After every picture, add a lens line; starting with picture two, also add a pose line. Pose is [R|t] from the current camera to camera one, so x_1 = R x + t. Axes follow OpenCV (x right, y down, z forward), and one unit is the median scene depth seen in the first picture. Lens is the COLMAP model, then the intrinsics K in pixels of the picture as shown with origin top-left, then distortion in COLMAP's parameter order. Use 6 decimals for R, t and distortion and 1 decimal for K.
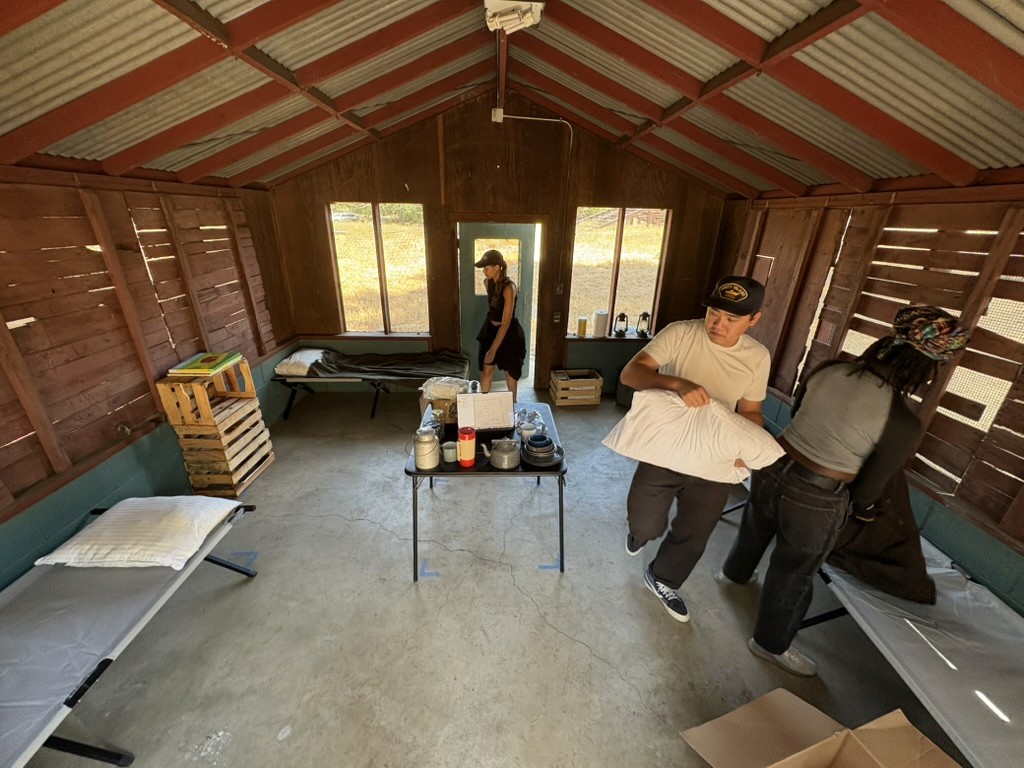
lens RADIAL K [[402.2, 0, 510.6], [0, 402.2, 384.0], [0, 0, 1]] dist [-0.016458, 0.000617]
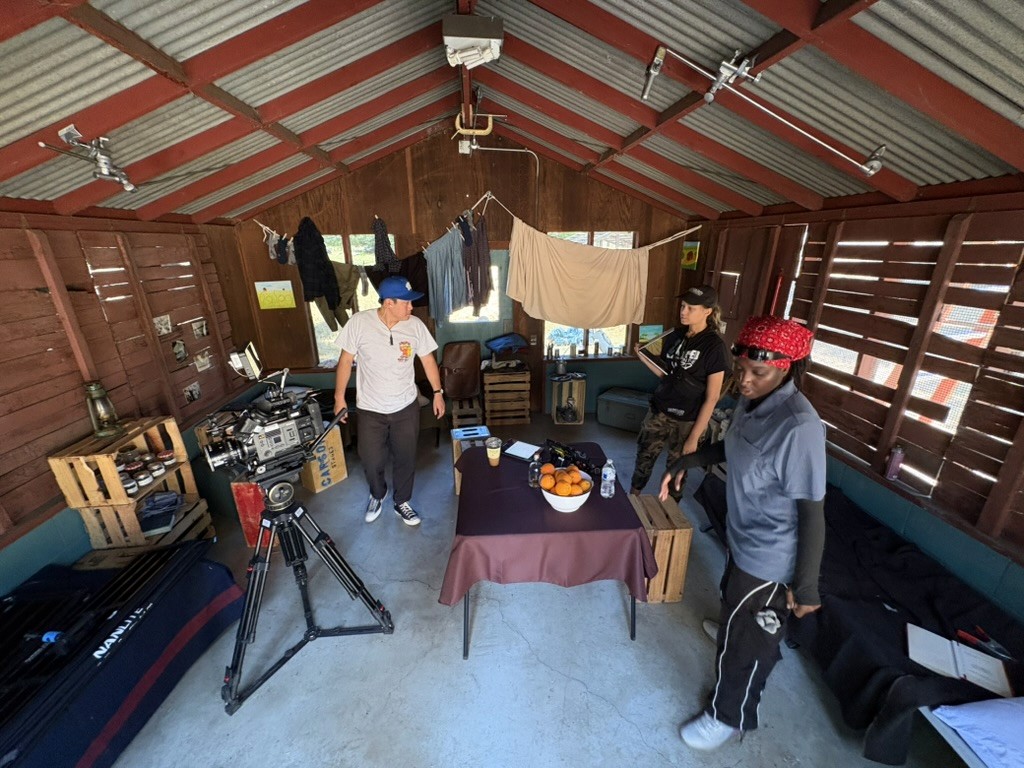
lens RADIAL K [[402.2, 0, 509.1], [0, 402.2, 383.1], [0, 0, 1]] dist [-0.016458, 0.000617]
pose [[0.997613, -0.048318, 0.049327, 0.005253], [0.051136, 0.997031, -0.057573, -0.009698], [-0.046399, 0.059958, 0.997122, 0.017955]]
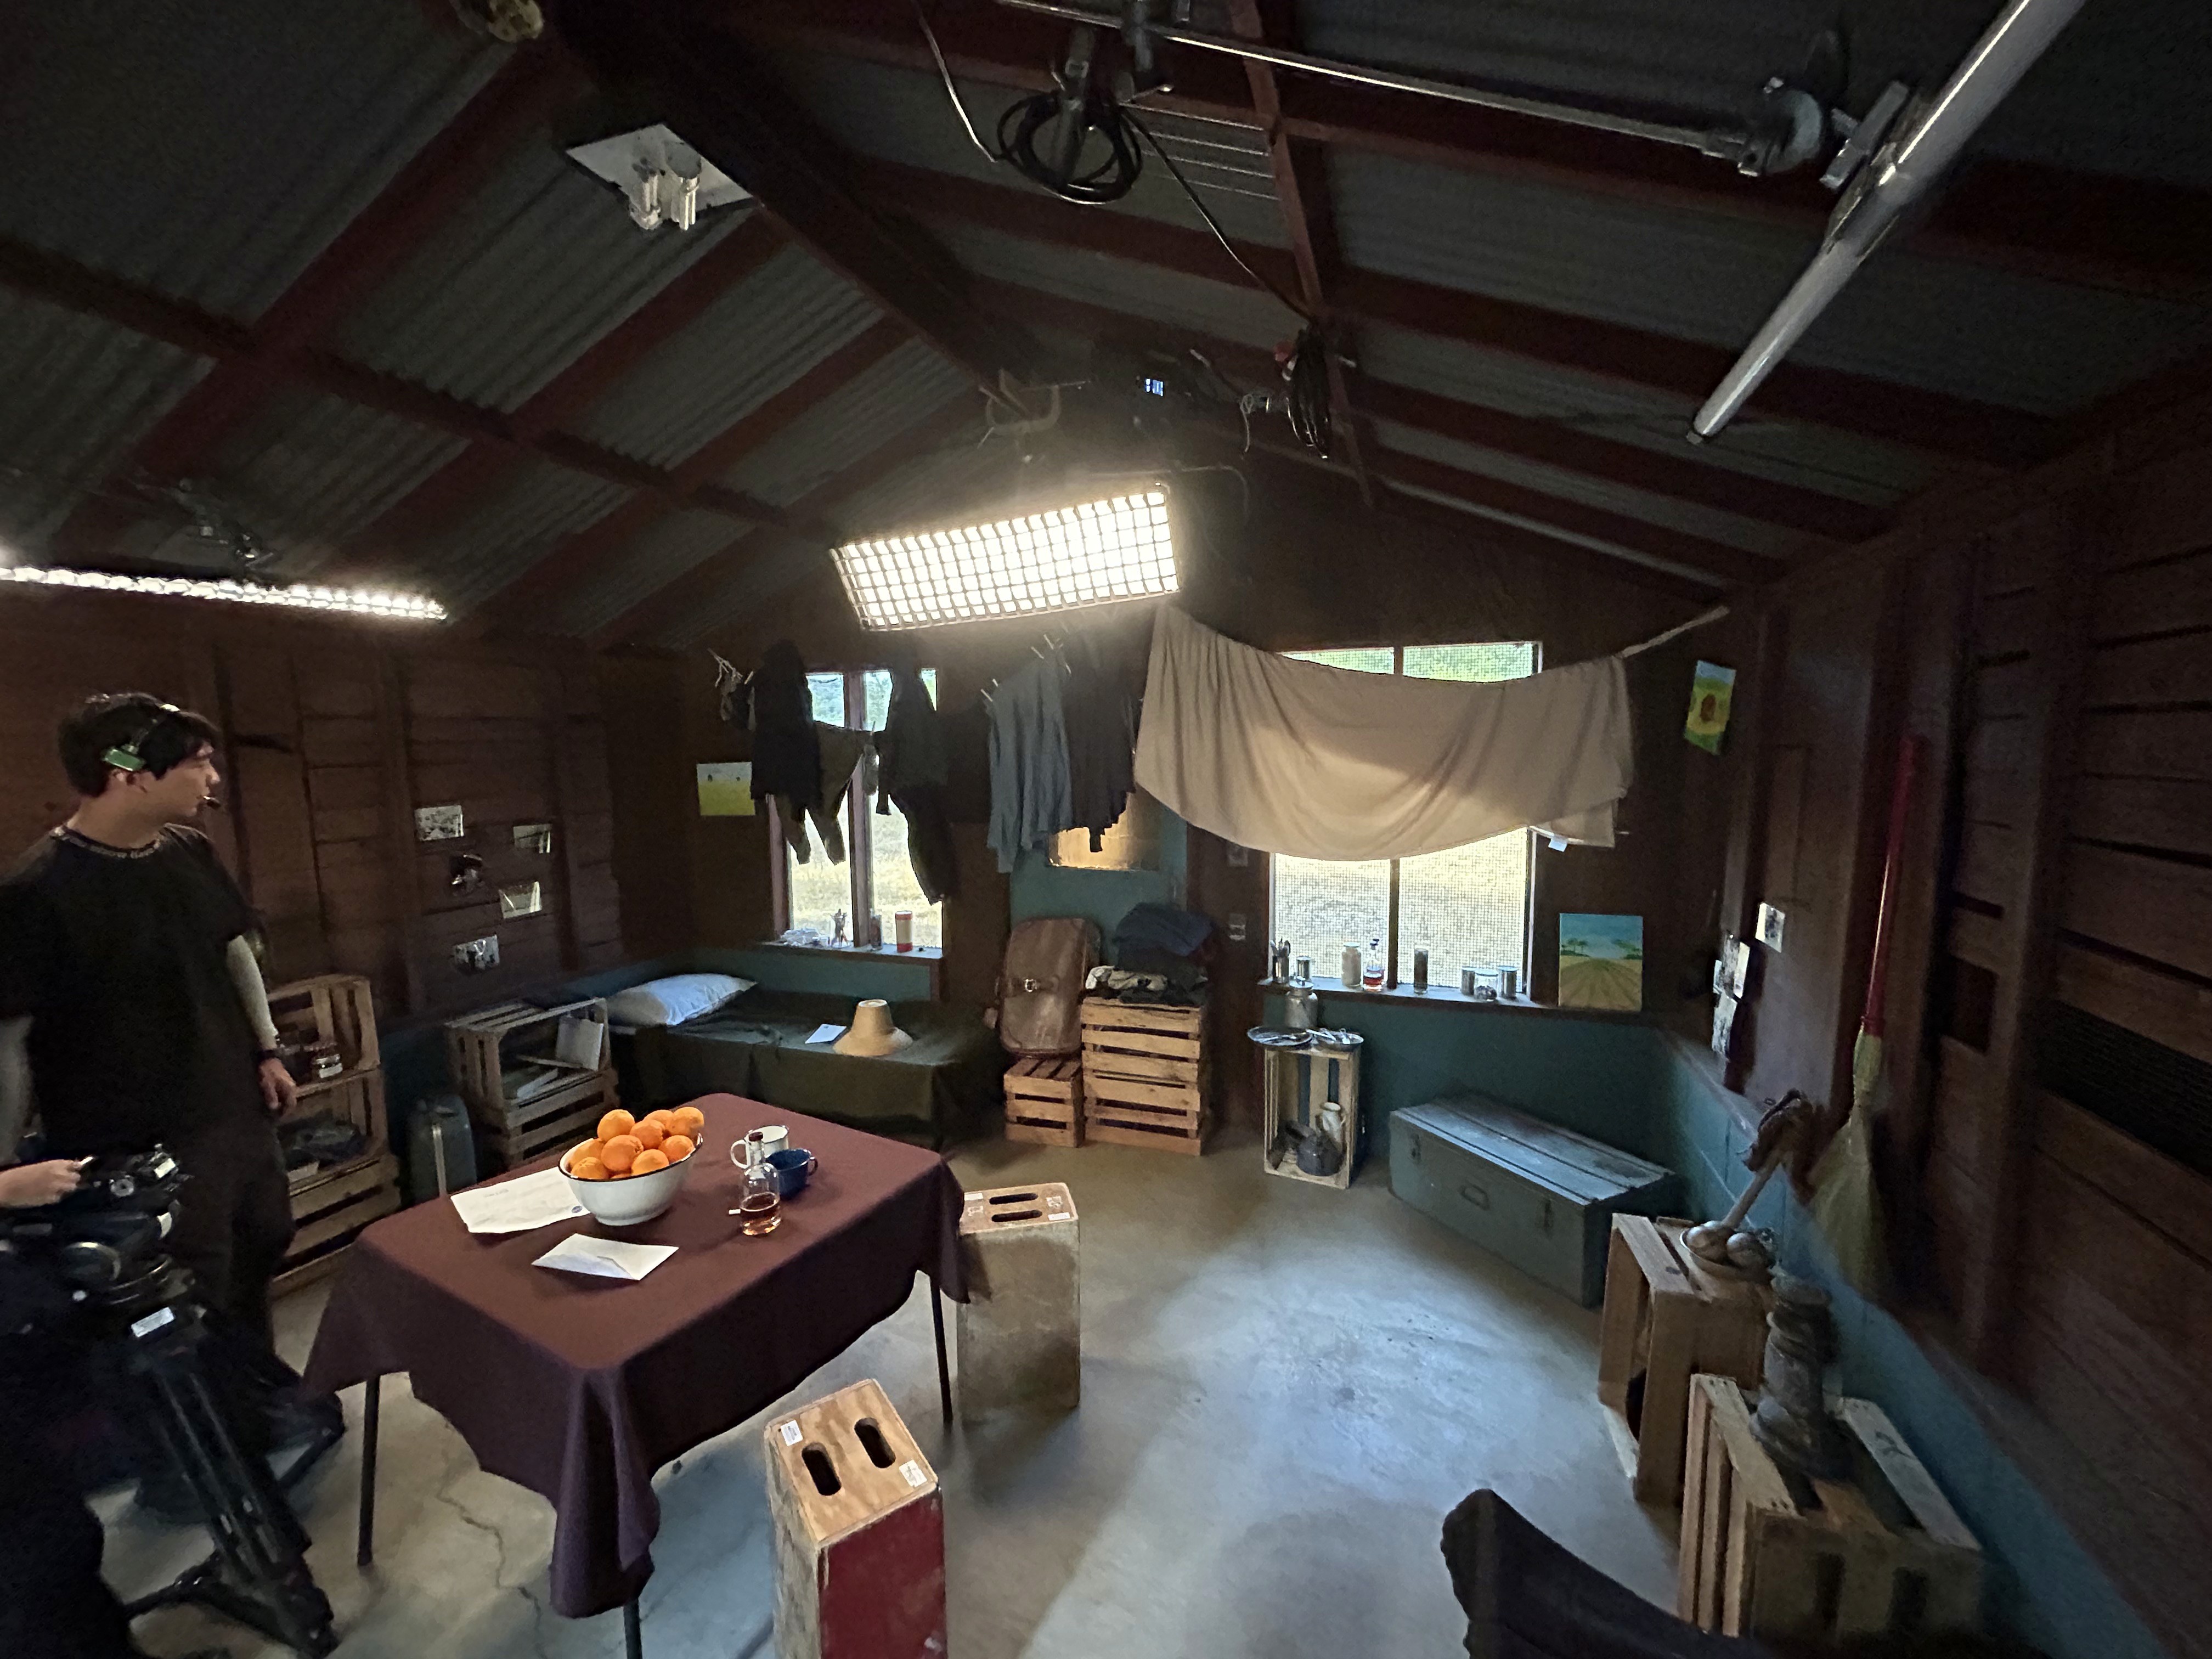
lens RADIAL K [[892.2, 0, 1101.0], [0, 892.2, 833.1], [0, 0, 1]] dist [-0.002385, -0.000100]
pose [[0.920084, 0.009031, -0.391616, 0.717195], [-0.117913, 0.959751, -0.254900, -0.049695], [0.373552, 0.280707, 0.884117, 0.416279]]
